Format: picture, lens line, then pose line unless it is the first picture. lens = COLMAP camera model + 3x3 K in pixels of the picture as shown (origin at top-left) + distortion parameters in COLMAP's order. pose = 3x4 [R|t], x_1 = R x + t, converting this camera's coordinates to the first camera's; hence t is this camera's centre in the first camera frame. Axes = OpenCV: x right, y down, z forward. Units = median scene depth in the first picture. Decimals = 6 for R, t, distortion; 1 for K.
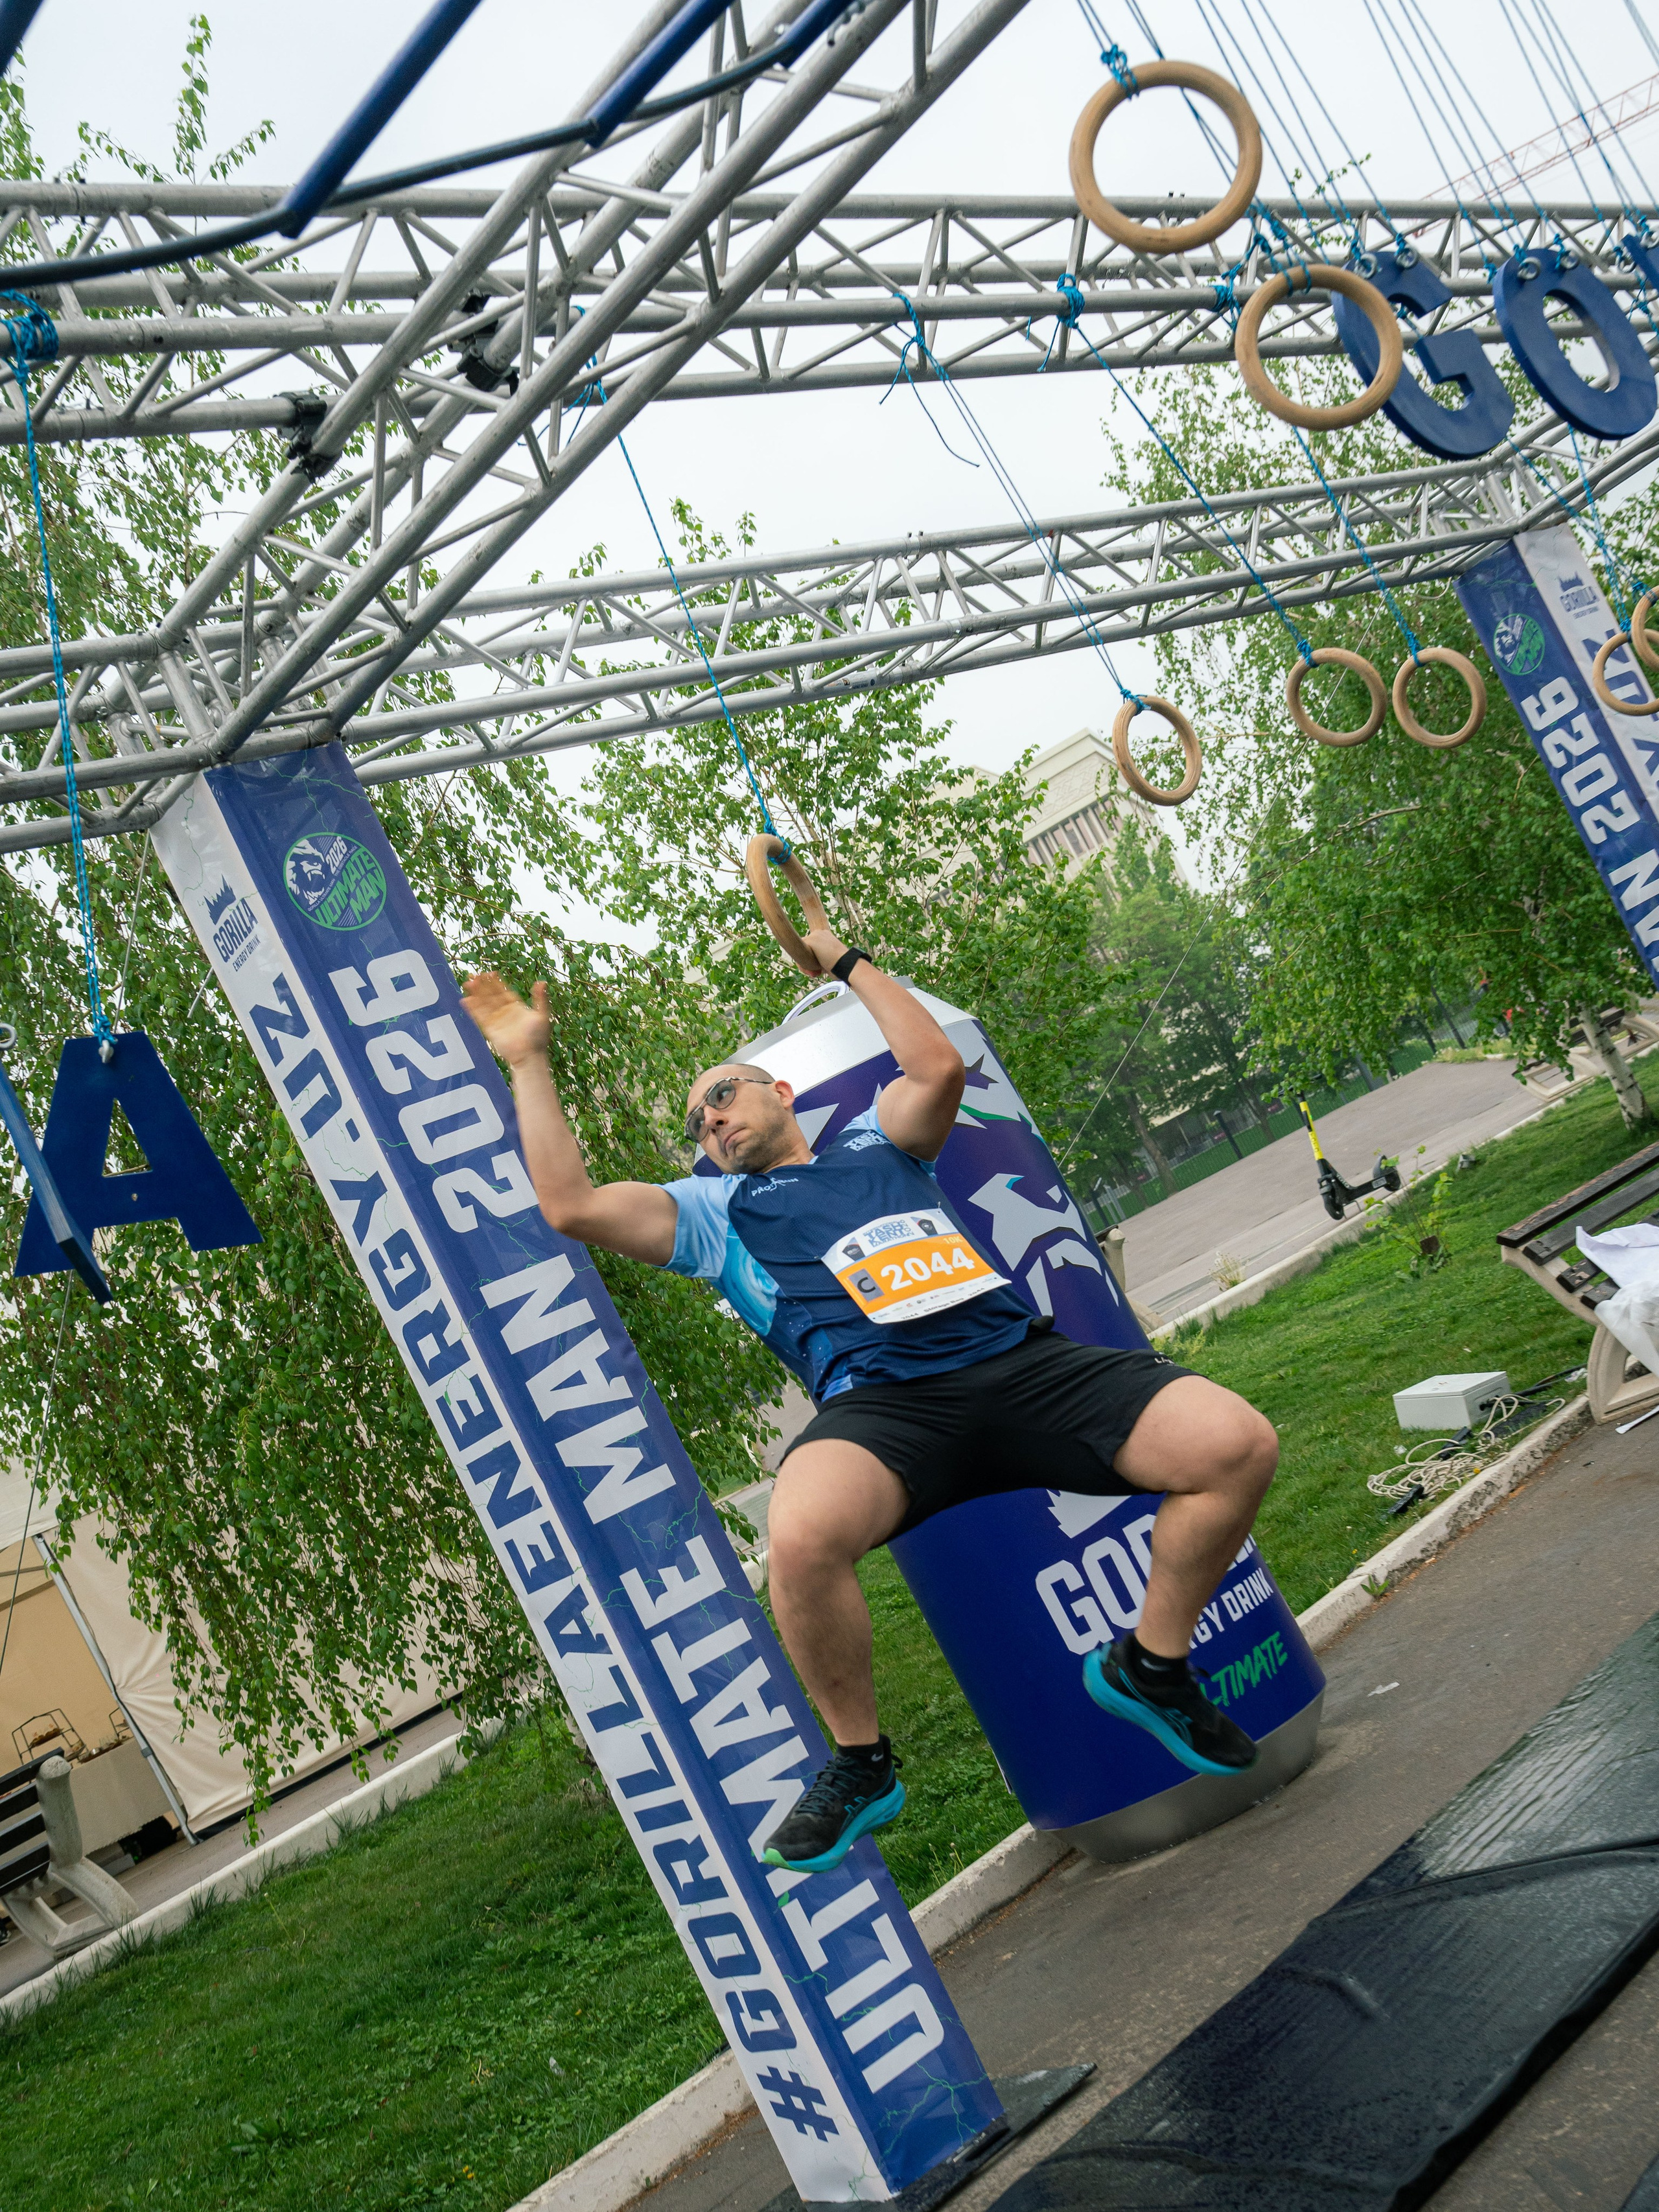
lens RADIAL K [[2484.3, 0, 874.9], [0, 2484.3, 1309.3], [0, 0, 1]] dist [0.003482, 0.000418]
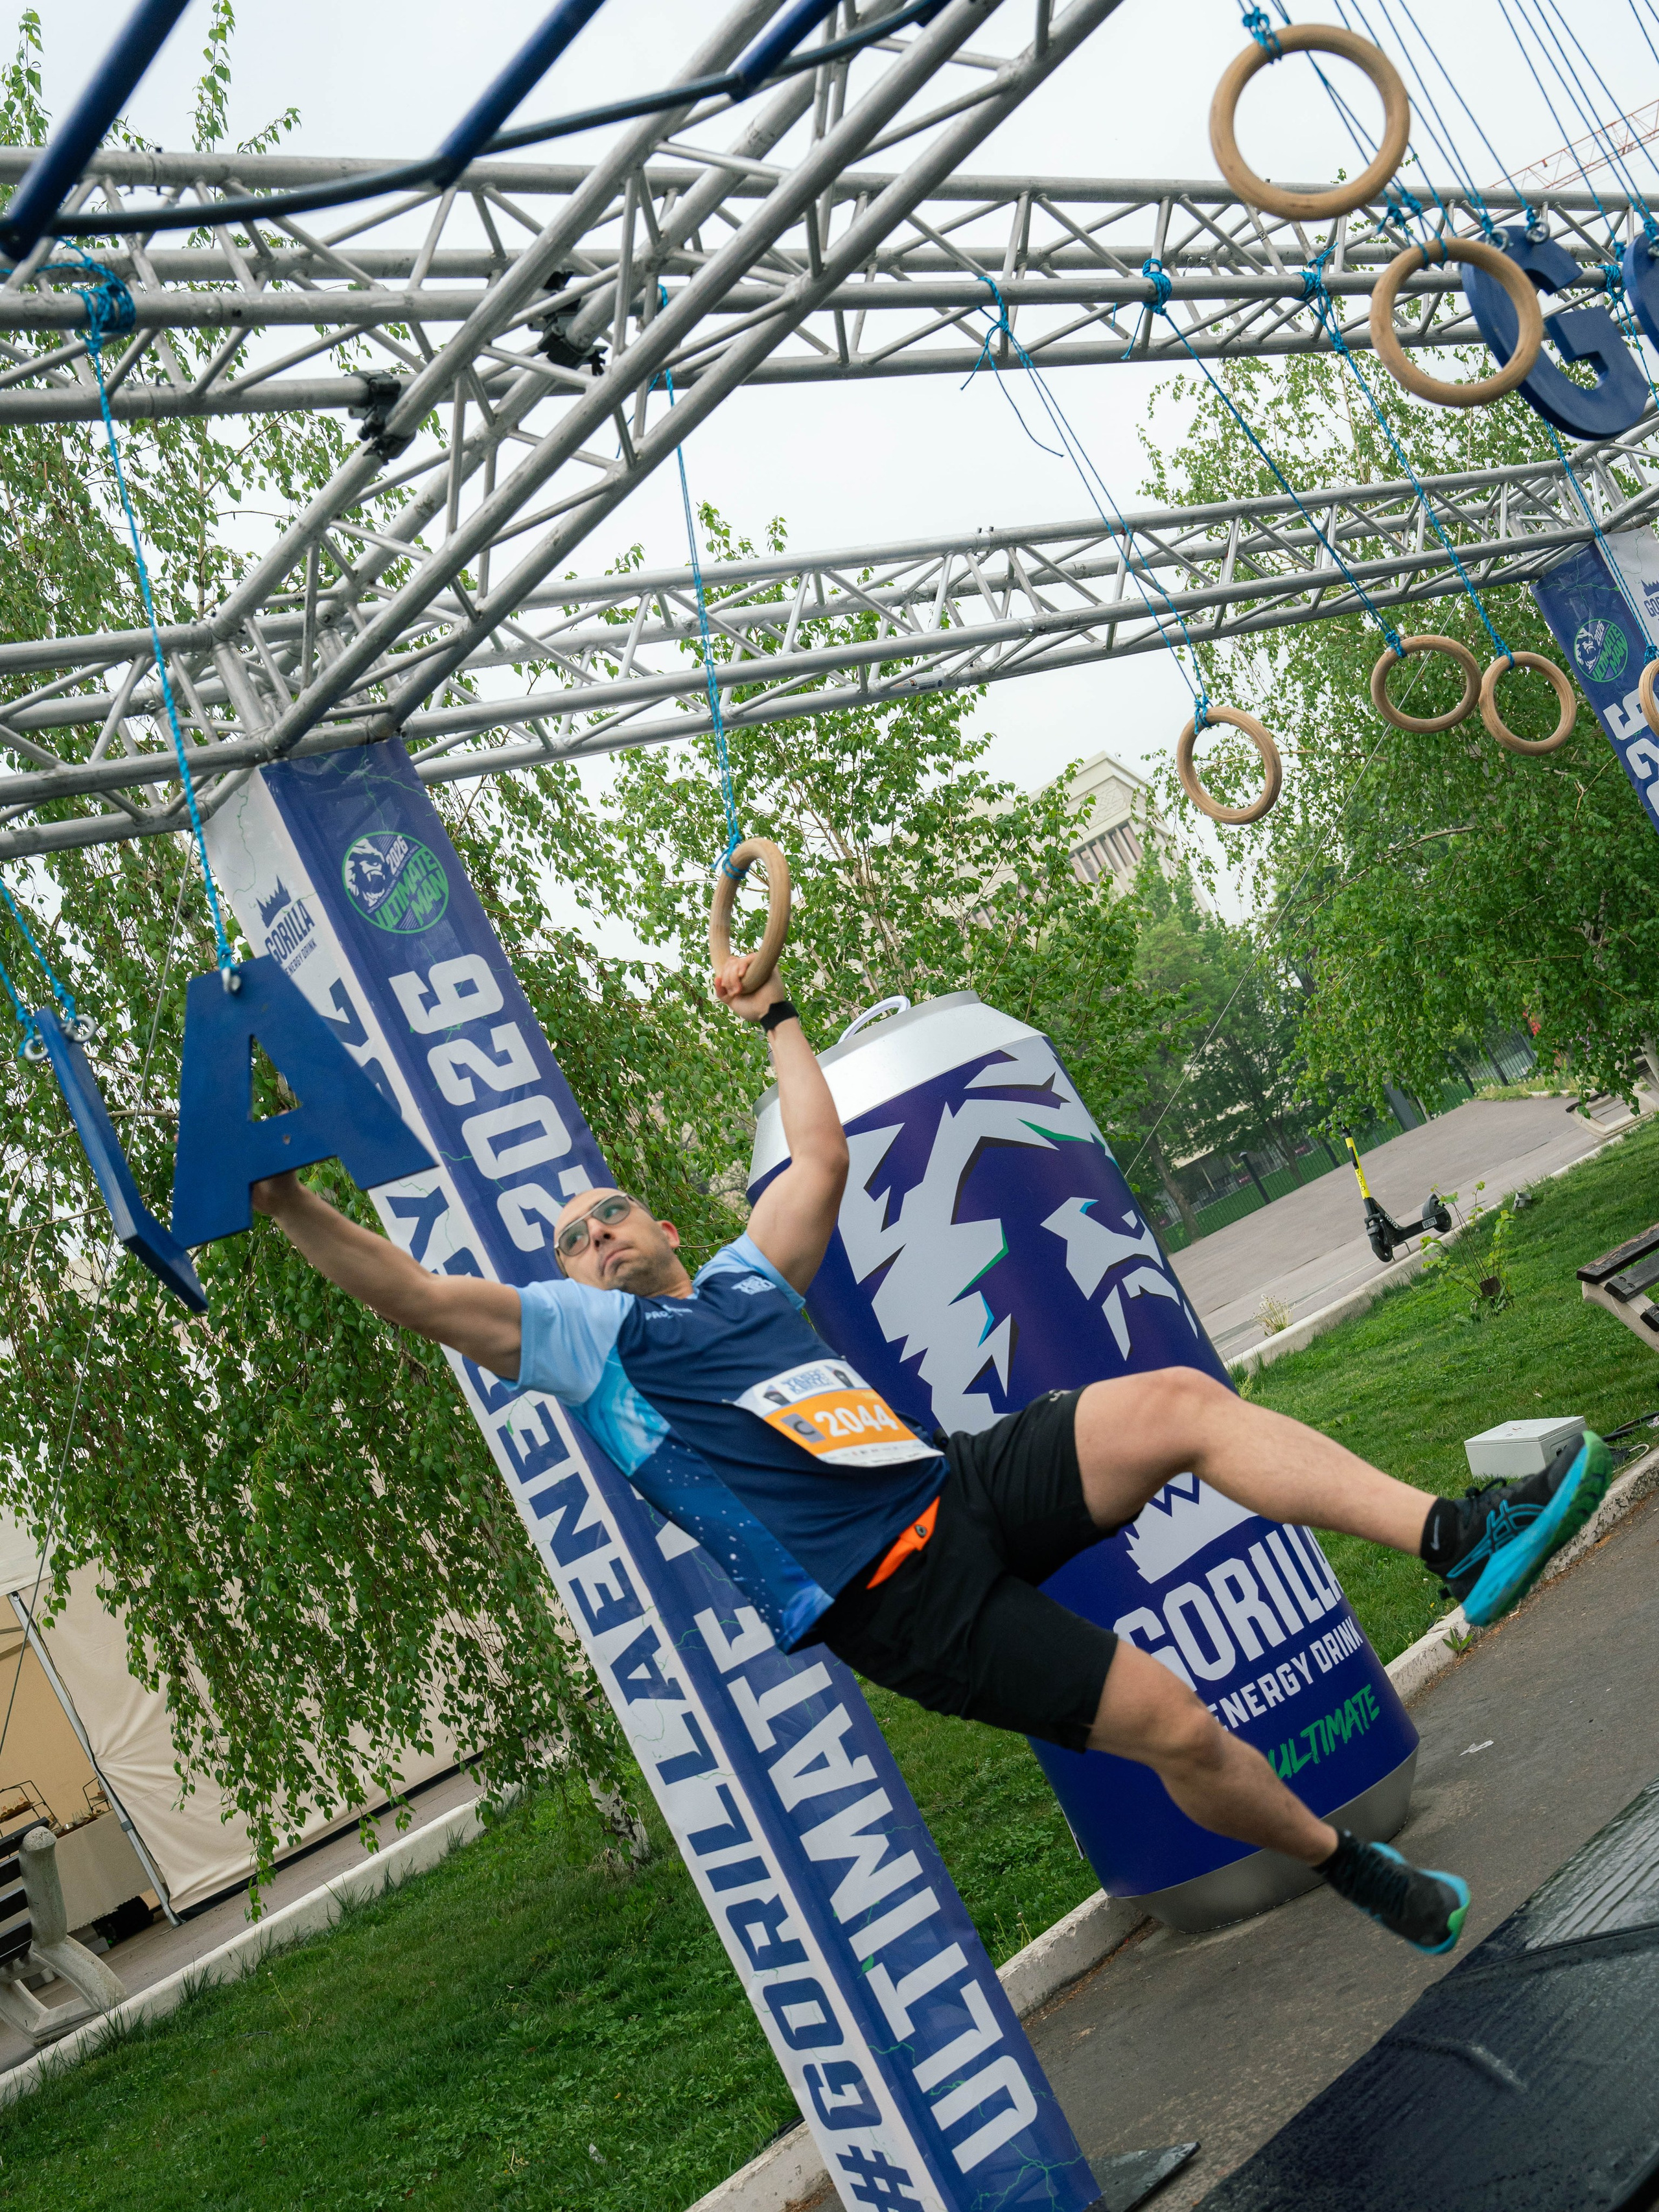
lens RADIAL K [[2629.0, 0, 891.6], [0, 2629.0, 1257.7], [0, 0, 1]] dist [0.003774, 0.007269]
pose [[0.999984, 0.001251, 0.005501, -0.032311], [-0.001030, 0.999205, -0.039858, 0.010929], [-0.005547, 0.039852, 0.999190, -0.000135]]
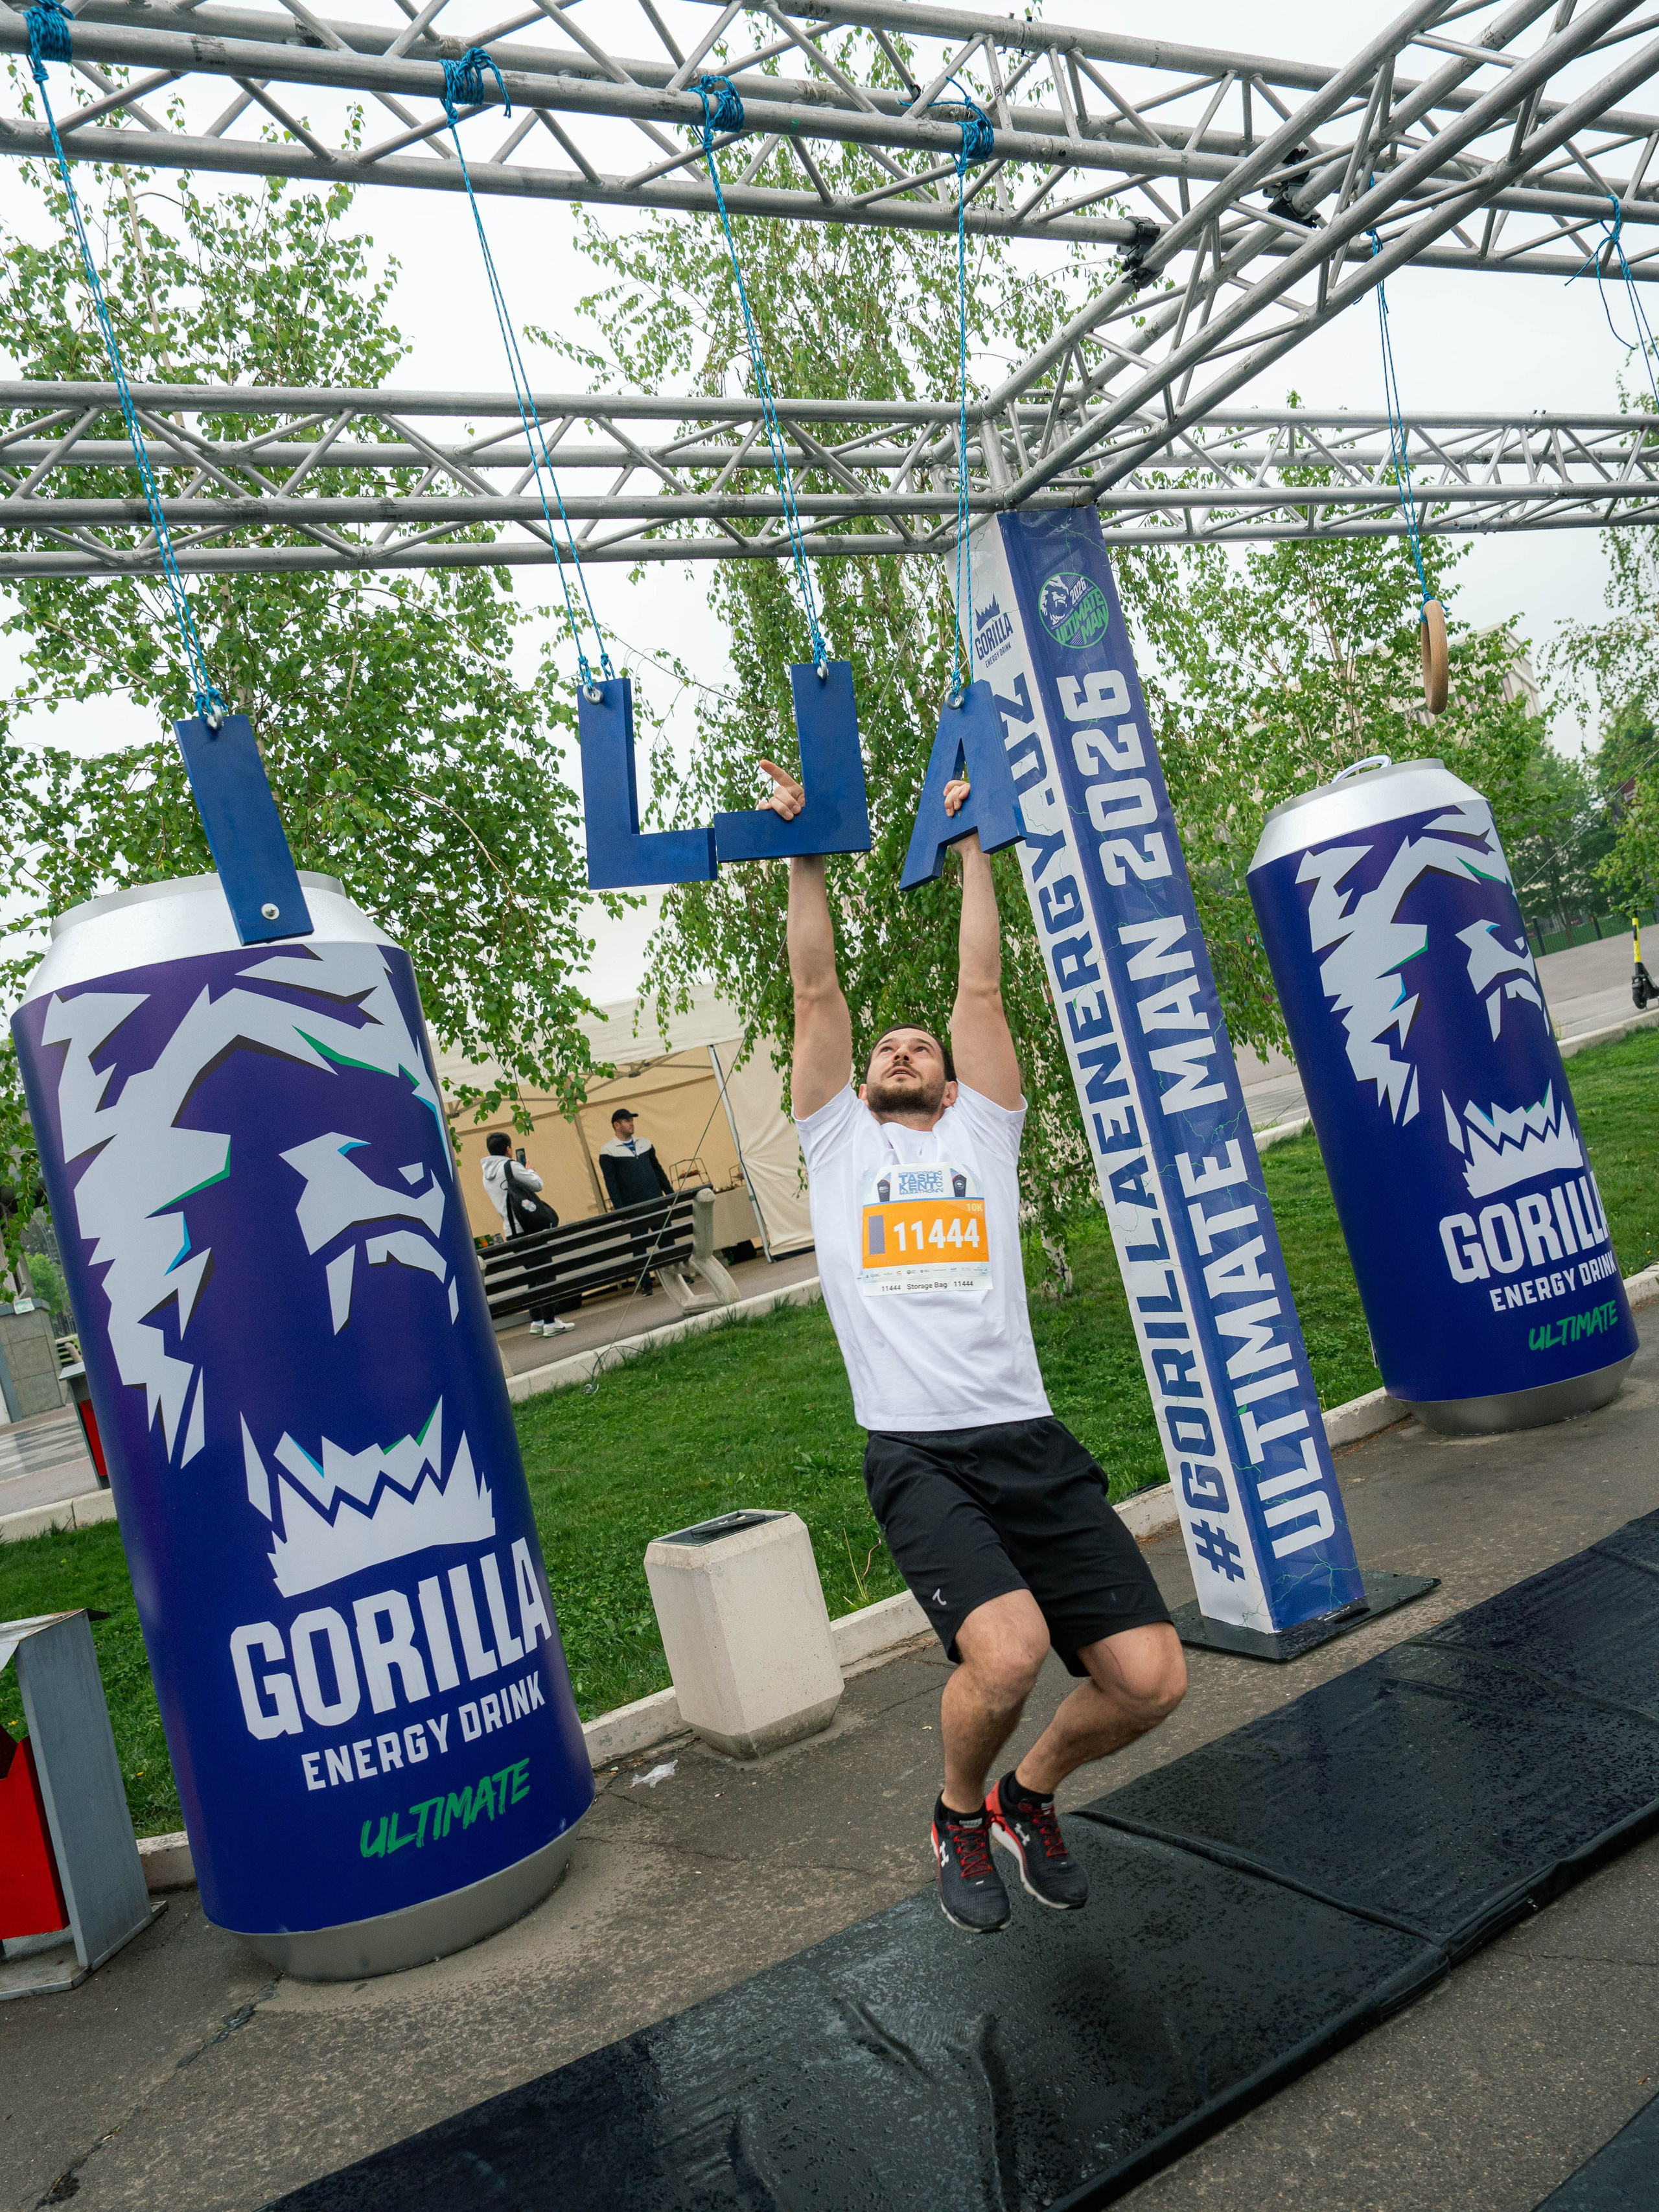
lens RADIAL K [[1653.5, 0, 840.2], [0, 1653.5, 1172.8], [0, 0, 1]] dist [-0.010910, 0.008140]
pose [[0.952966, 0.215826, -0.212778, -0.079611], [-0.188252, 0.971725, 0.142521, 0.020596], [0.237521, -0.095762, 0.966651, 0.071084]]
